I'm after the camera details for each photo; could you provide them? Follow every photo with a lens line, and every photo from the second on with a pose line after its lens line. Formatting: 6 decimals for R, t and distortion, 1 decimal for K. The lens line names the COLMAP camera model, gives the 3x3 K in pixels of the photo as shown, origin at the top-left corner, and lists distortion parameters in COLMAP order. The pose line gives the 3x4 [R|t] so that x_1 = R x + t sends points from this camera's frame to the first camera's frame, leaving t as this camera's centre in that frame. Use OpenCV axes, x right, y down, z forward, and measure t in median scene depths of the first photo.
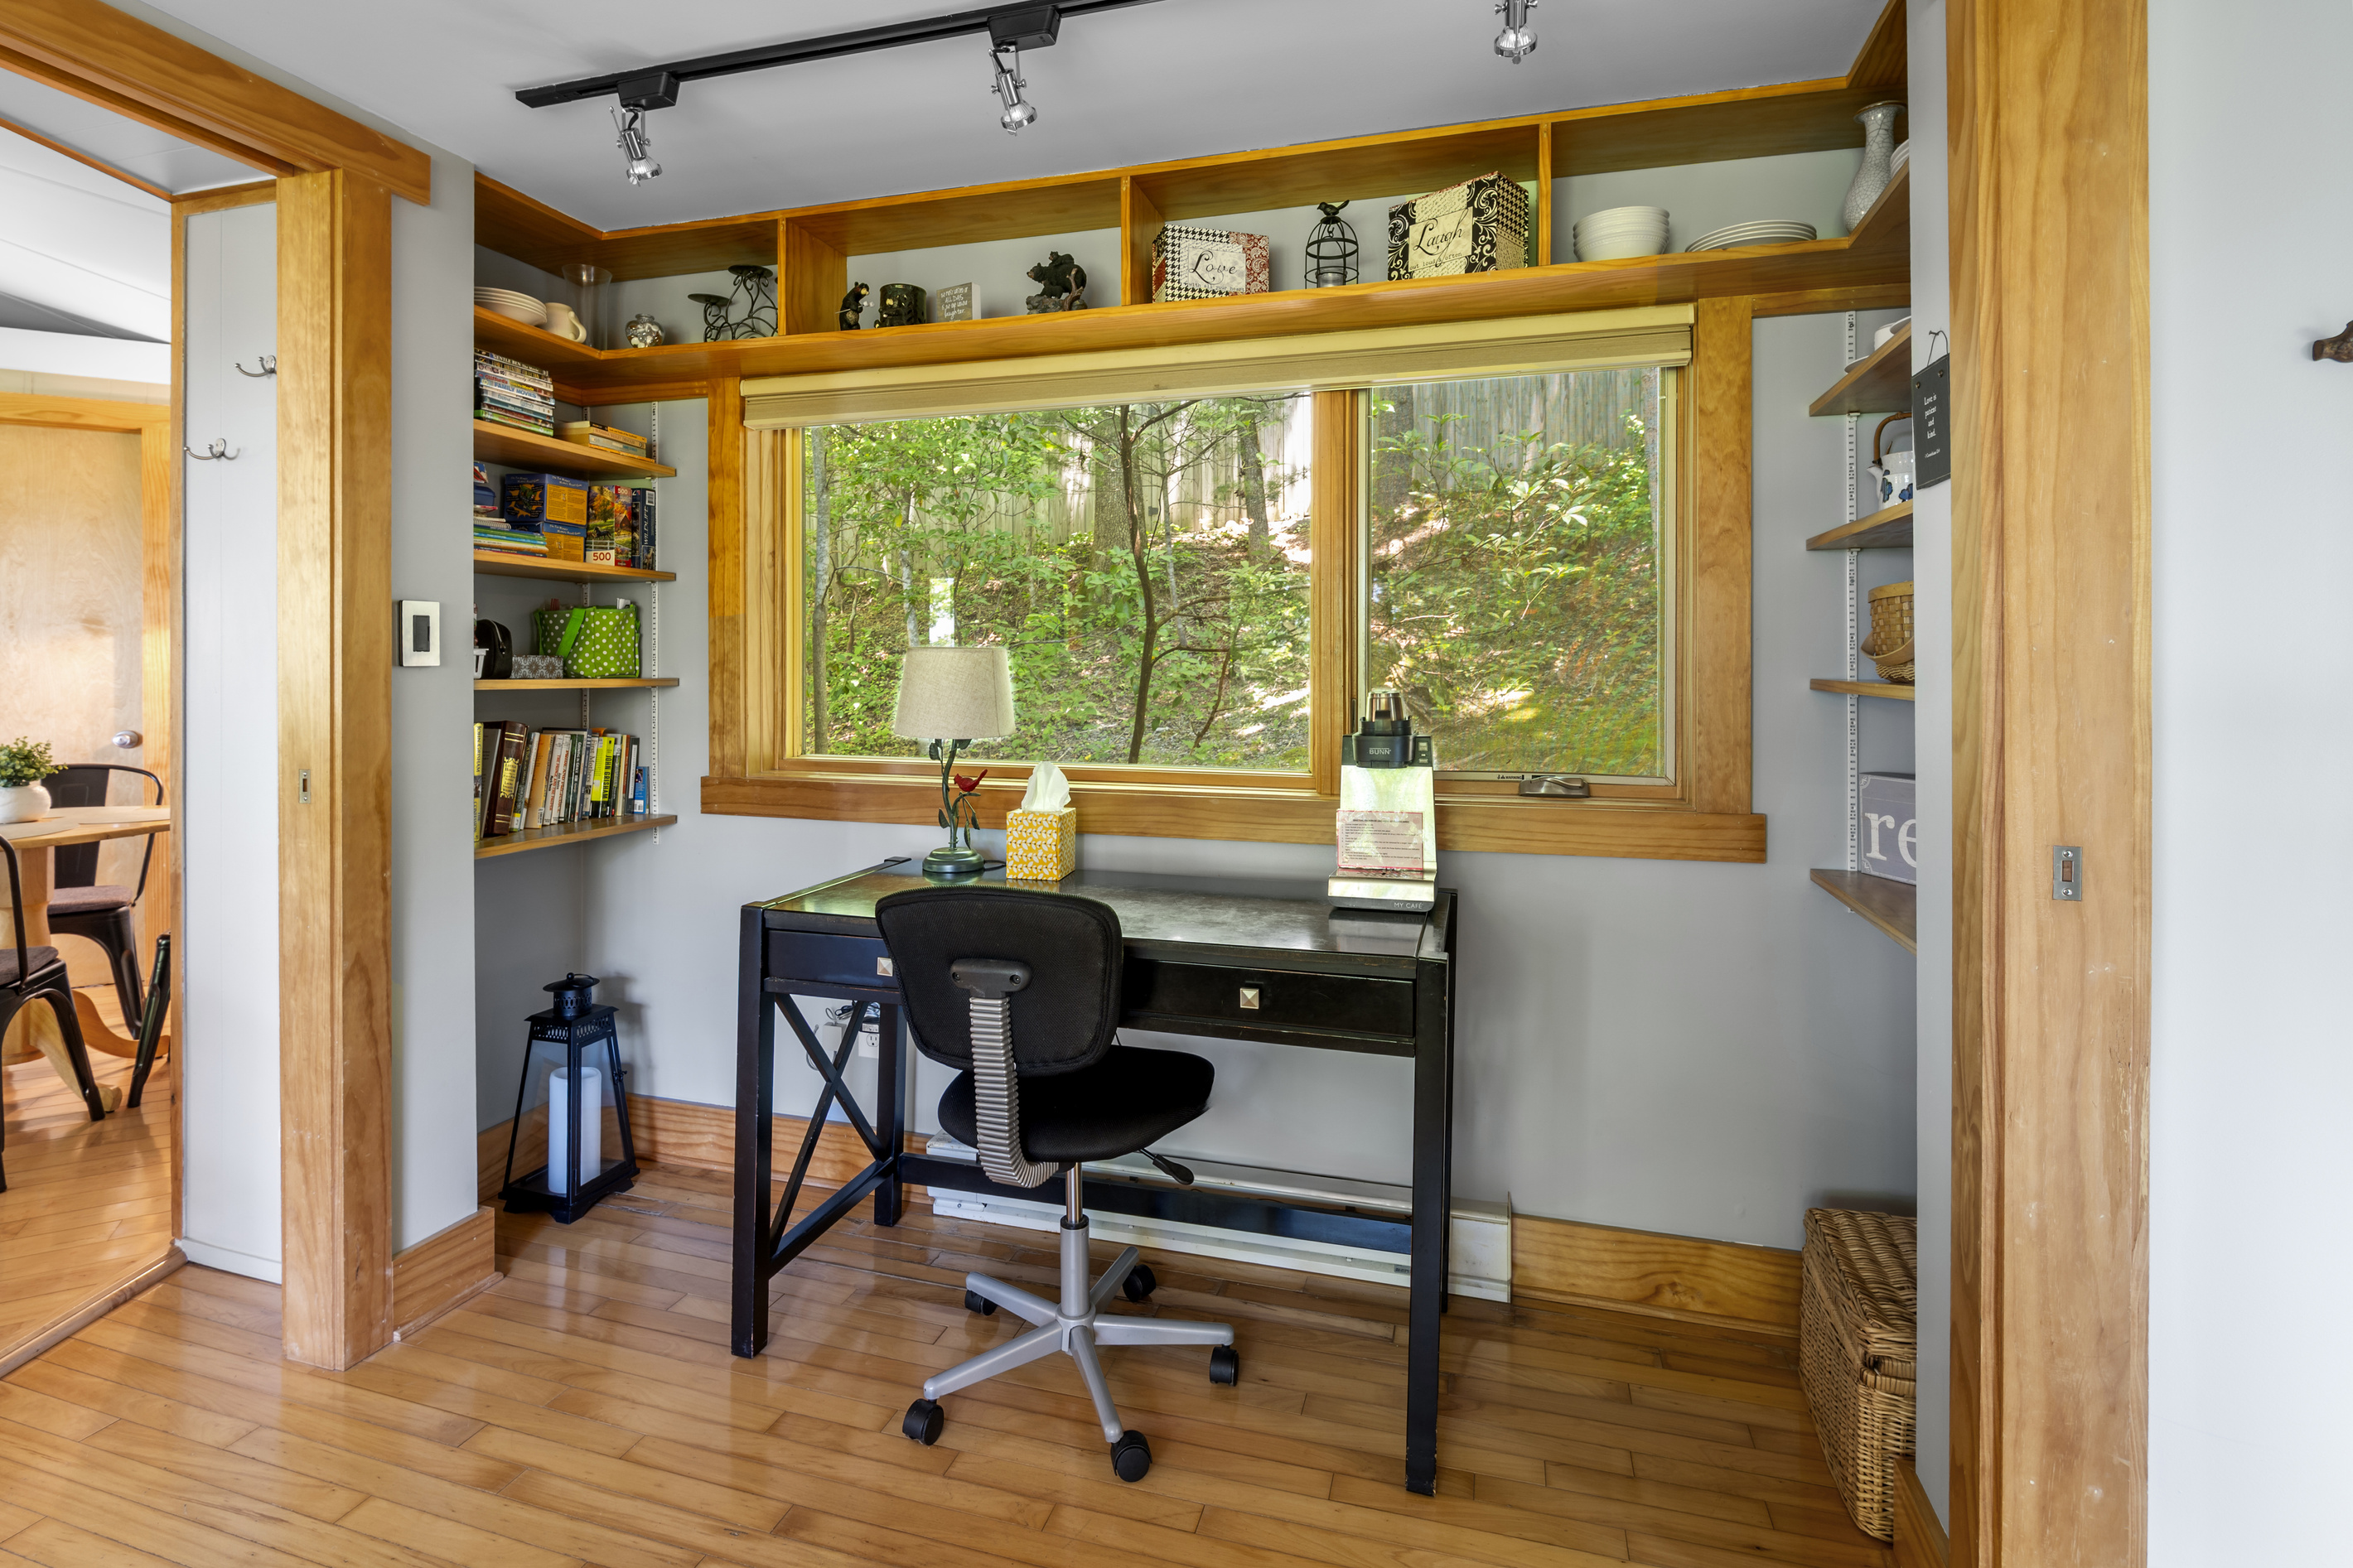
lens RADIAL K [[1148.1, 0, 1157.4], [0, 1148.1, 733.3], [0, 0, 1]] dist [-0.013994, -0.000030]
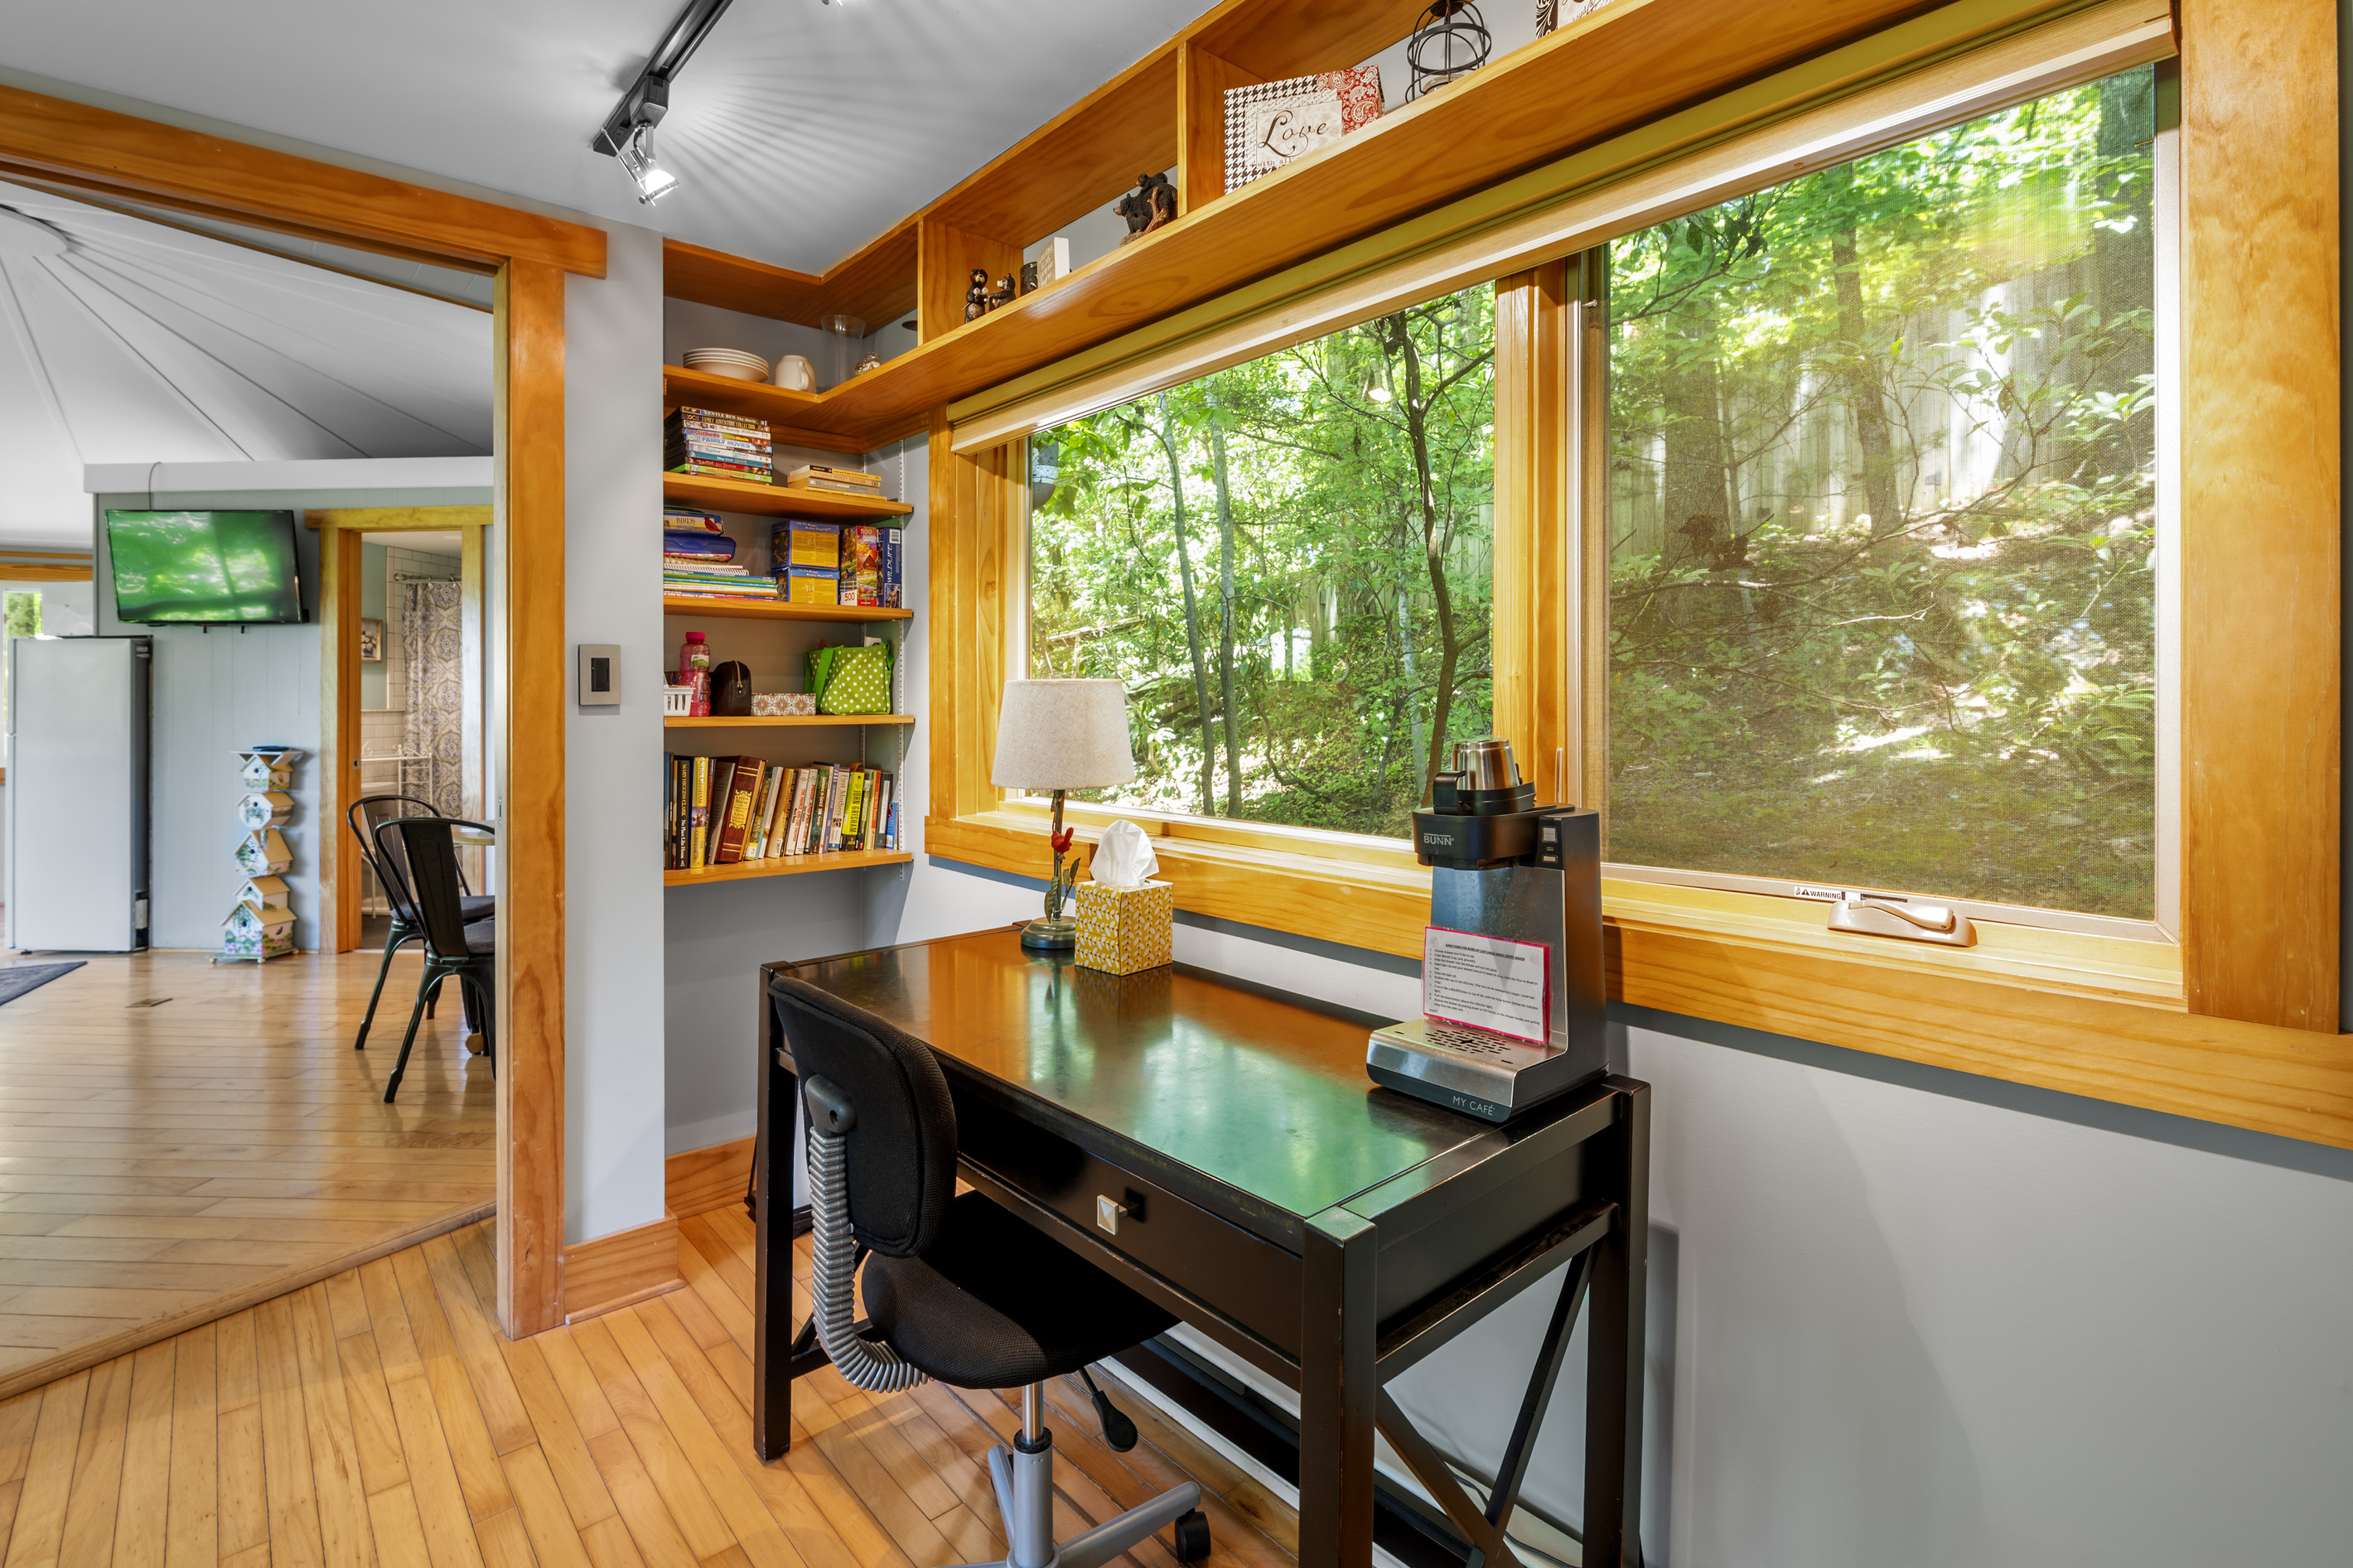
lens RADIAL K [[1101.7, 0, 1168.6], [0, 1101.7, 750.3], [0, 0, 1]] dist [0.002757, -0.006589]
pose [[0.838091, 0.018625, -0.545212, 0.346818], [-0.025259, 0.999670, -0.004678, -0.022553], [0.544945, 0.017692, 0.838285, 0.384913]]
